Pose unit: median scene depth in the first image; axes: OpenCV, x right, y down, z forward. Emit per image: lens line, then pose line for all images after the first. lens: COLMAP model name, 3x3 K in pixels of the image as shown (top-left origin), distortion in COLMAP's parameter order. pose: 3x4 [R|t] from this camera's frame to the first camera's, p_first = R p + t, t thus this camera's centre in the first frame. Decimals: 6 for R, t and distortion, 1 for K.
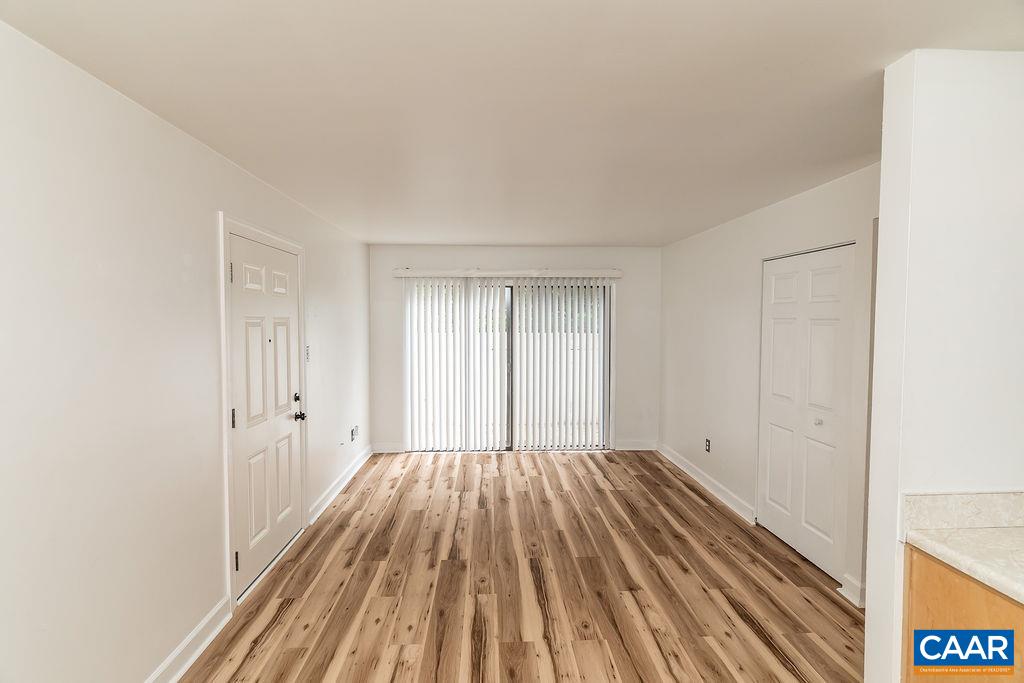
lens RADIAL K [[459.0, 0, 511.7], [0, 459.0, 329.5], [0, 0, 1]] dist [-0.009312, 0.003267]
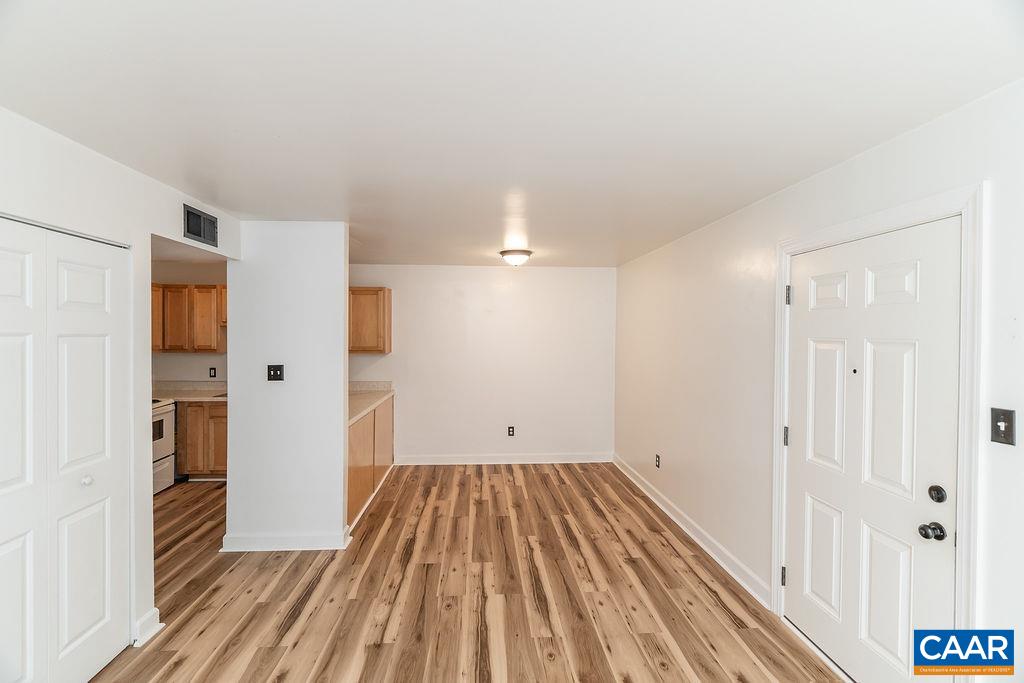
lens RADIAL K [[459.0, 0, 513.2], [0, 459.0, 334.5], [0, 0, 1]] dist [-0.009312, 0.003267]
pose [[-0.999568, -0.008110, -0.028232, 0.034281], [-0.008713, 0.999735, 0.021298, -0.047525], [0.028052, 0.021535, -0.999374, 1.885426]]
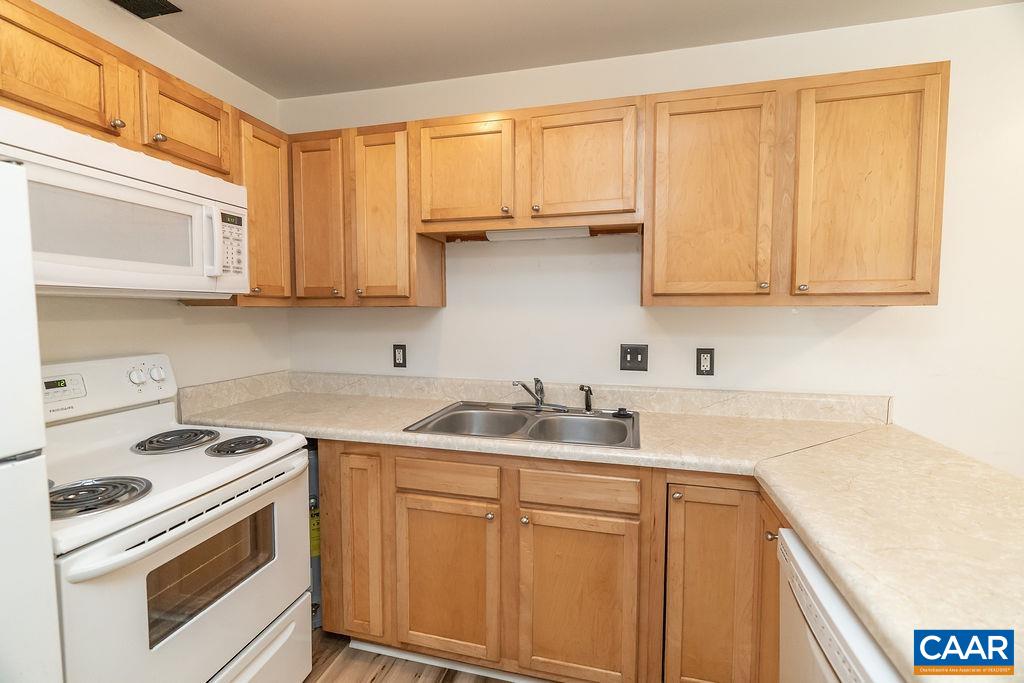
lens RADIAL K [[459.0, 0, 512.4], [0, 459.0, 335.7], [0, 0, 1]] dist [-0.009312, 0.003267]
pose [[-0.955539, -0.018499, 0.294283, 0.855824], [0.002881, 0.997397, 0.072050, 0.076397], [-0.294850, 0.069695, -0.952998, 0.576217]]
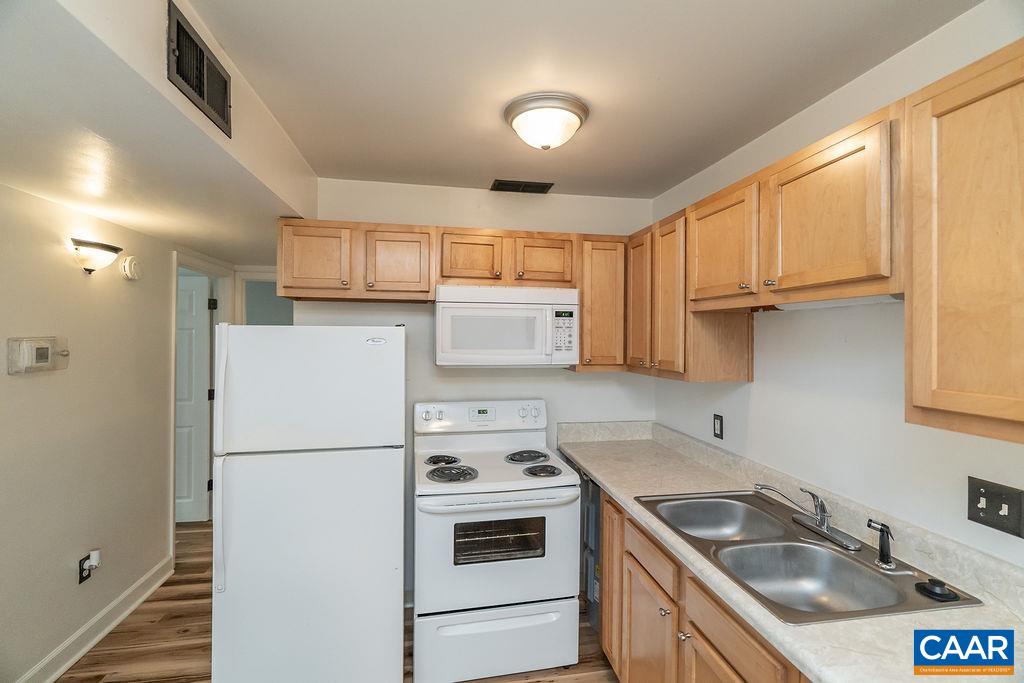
lens RADIAL K [[459.0, 0, 512.7], [0, 459.0, 335.5], [0, 0, 1]] dist [-0.009312, 0.003267]
pose [[-0.125333, -0.002166, 0.992112, 0.514750], [0.008470, 0.999959, 0.003254, 0.000952], [-0.992079, 0.008811, -0.125309, 0.302038]]
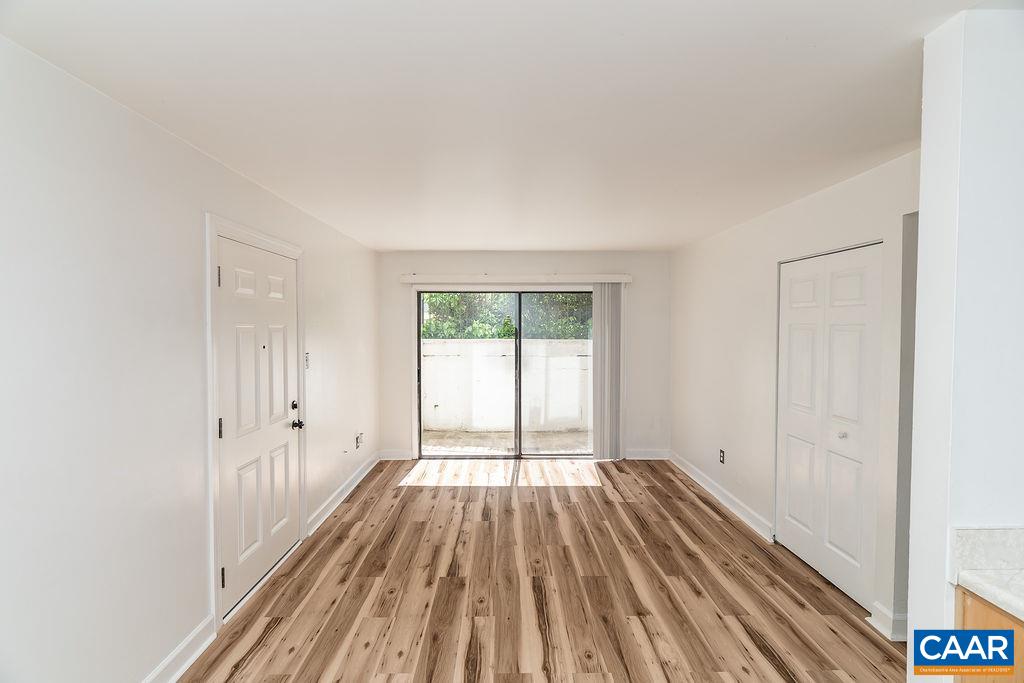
lens RADIAL K [[459.0, 0, 510.0], [0, 459.0, 334.7], [0, 0, 1]] dist [-0.009312, 0.003267]
pose [[0.999558, -0.000068, -0.029718, 0.026102], [0.000072, 1.000000, 0.000137, -0.001249], [0.029718, -0.000139, 0.999558, 0.062526]]
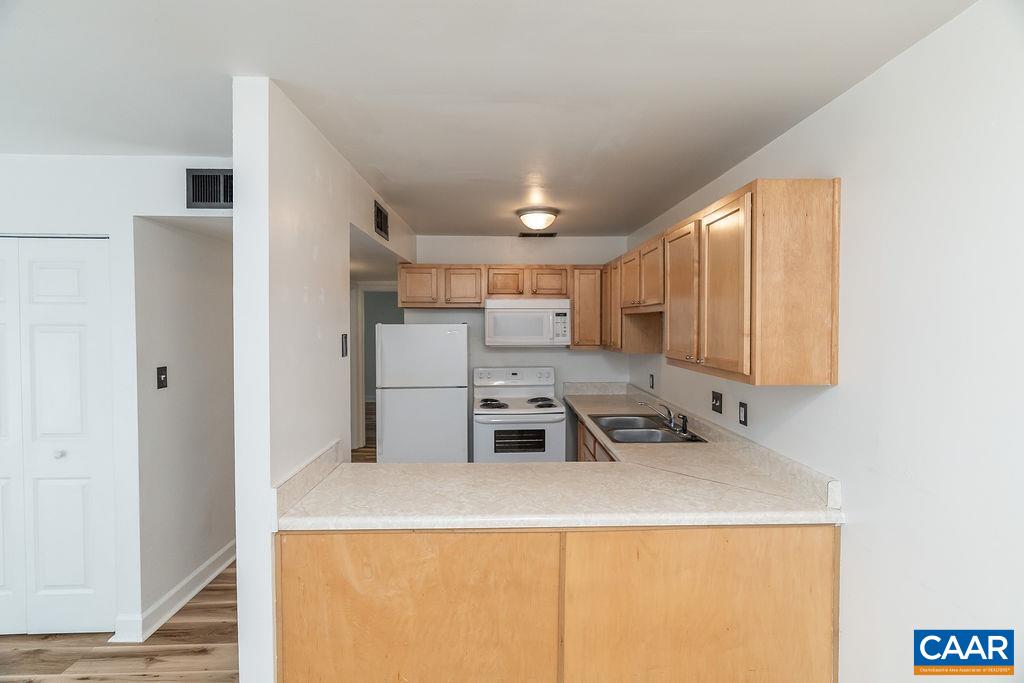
lens RADIAL K [[459.0, 0, 512.0], [0, 459.0, 336.3], [0, 0, 1]] dist [-0.009312, 0.003267]
pose [[0.017819, -0.027709, 0.999457, -0.111382], [0.018129, 0.999461, 0.027386, -0.010414], [-0.999677, 0.017631, 0.018311, 0.221201]]
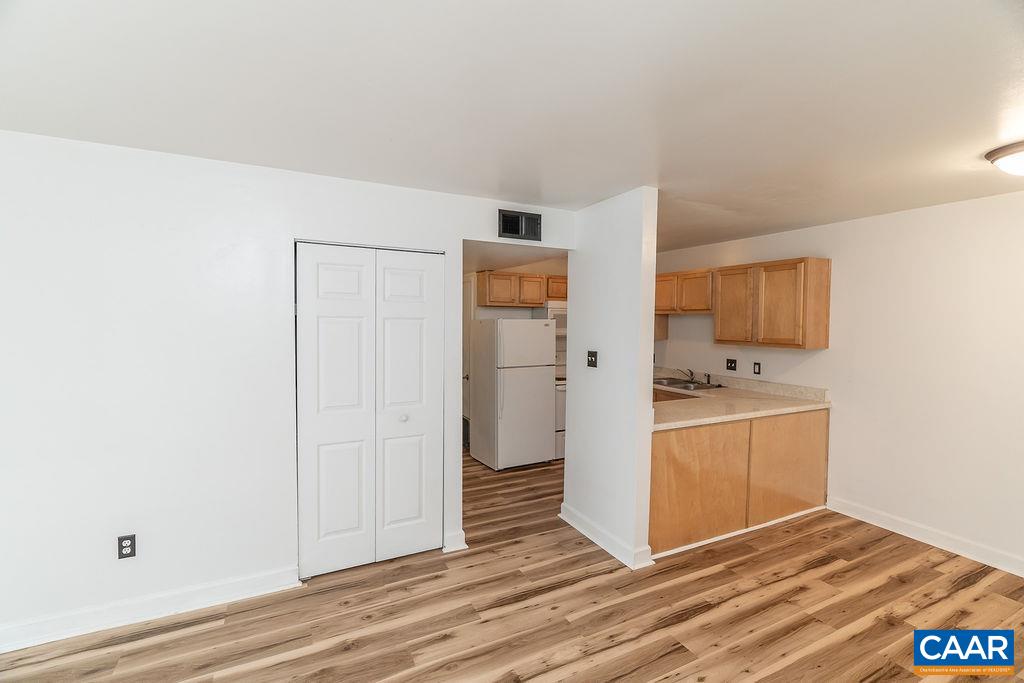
lens RADIAL K [[459.0, 0, 508.9], [0, 459.0, 338.3], [0, 0, 1]] dist [-0.009312, 0.003267]
pose [[-0.404575, -0.041564, 0.913560, -0.394043], [0.006637, 0.998807, 0.048381, -0.027520], [-0.914481, 0.025637, -0.403817, 1.313102]]
